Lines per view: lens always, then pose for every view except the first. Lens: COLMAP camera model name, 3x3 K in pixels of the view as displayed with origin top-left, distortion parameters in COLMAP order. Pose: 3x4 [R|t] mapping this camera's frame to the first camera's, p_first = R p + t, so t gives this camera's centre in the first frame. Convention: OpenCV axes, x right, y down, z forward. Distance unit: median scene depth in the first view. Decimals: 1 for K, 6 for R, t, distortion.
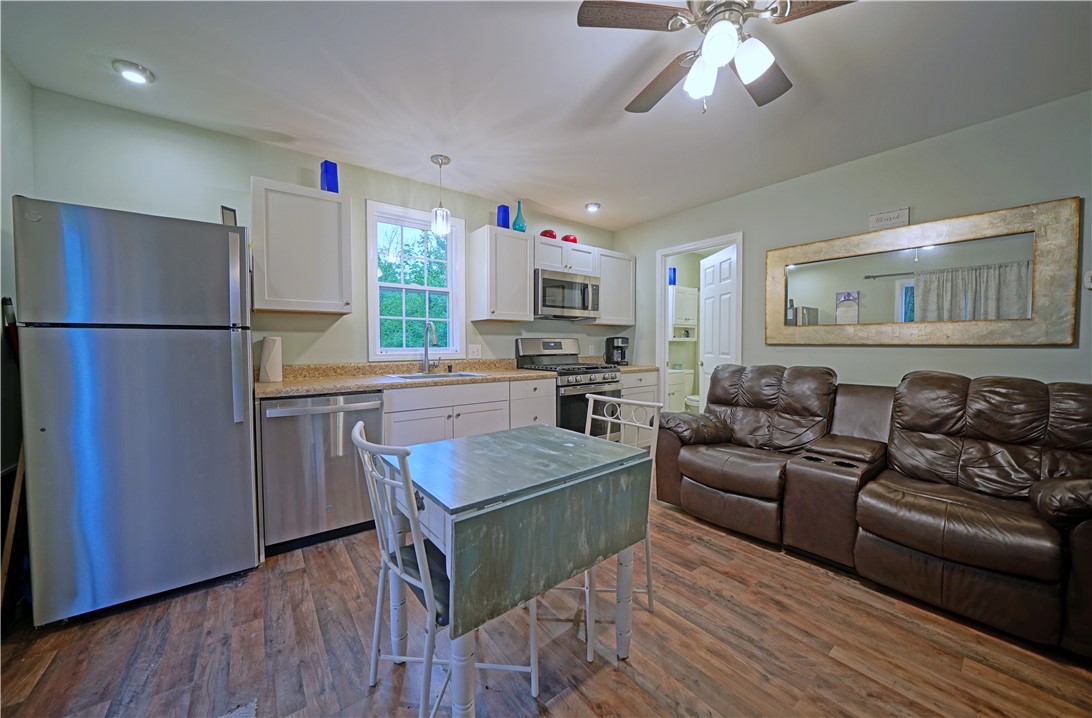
lens RADIAL K [[382.8, 0, 537.2], [0, 382.8, 356.2], [0, 0, 1]] dist [-0.021575, 0.000123]
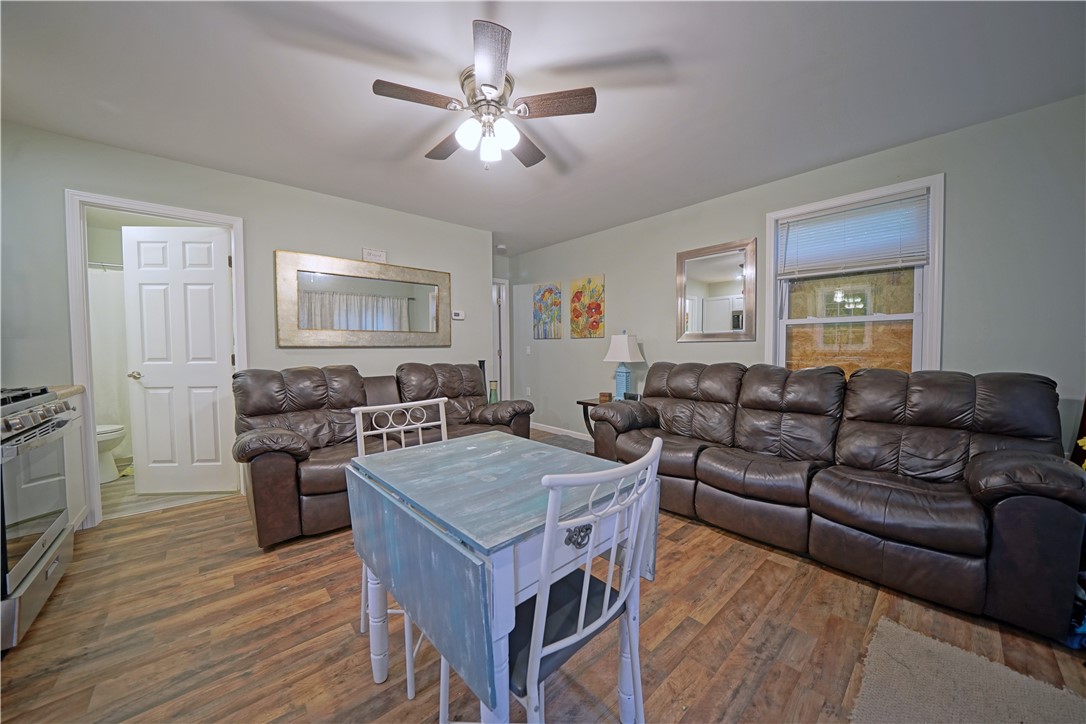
lens RADIAL K [[380.7, 0, 533.3], [0, 380.7, 355.7], [0, 0, 1]] dist [-0.021575, 0.000123]
pose [[-0.058405, -0.024353, 0.997996, -0.757385], [0.039749, 0.998853, 0.026700, -0.015898], [-0.997501, 0.041228, -0.057370, 0.775527]]
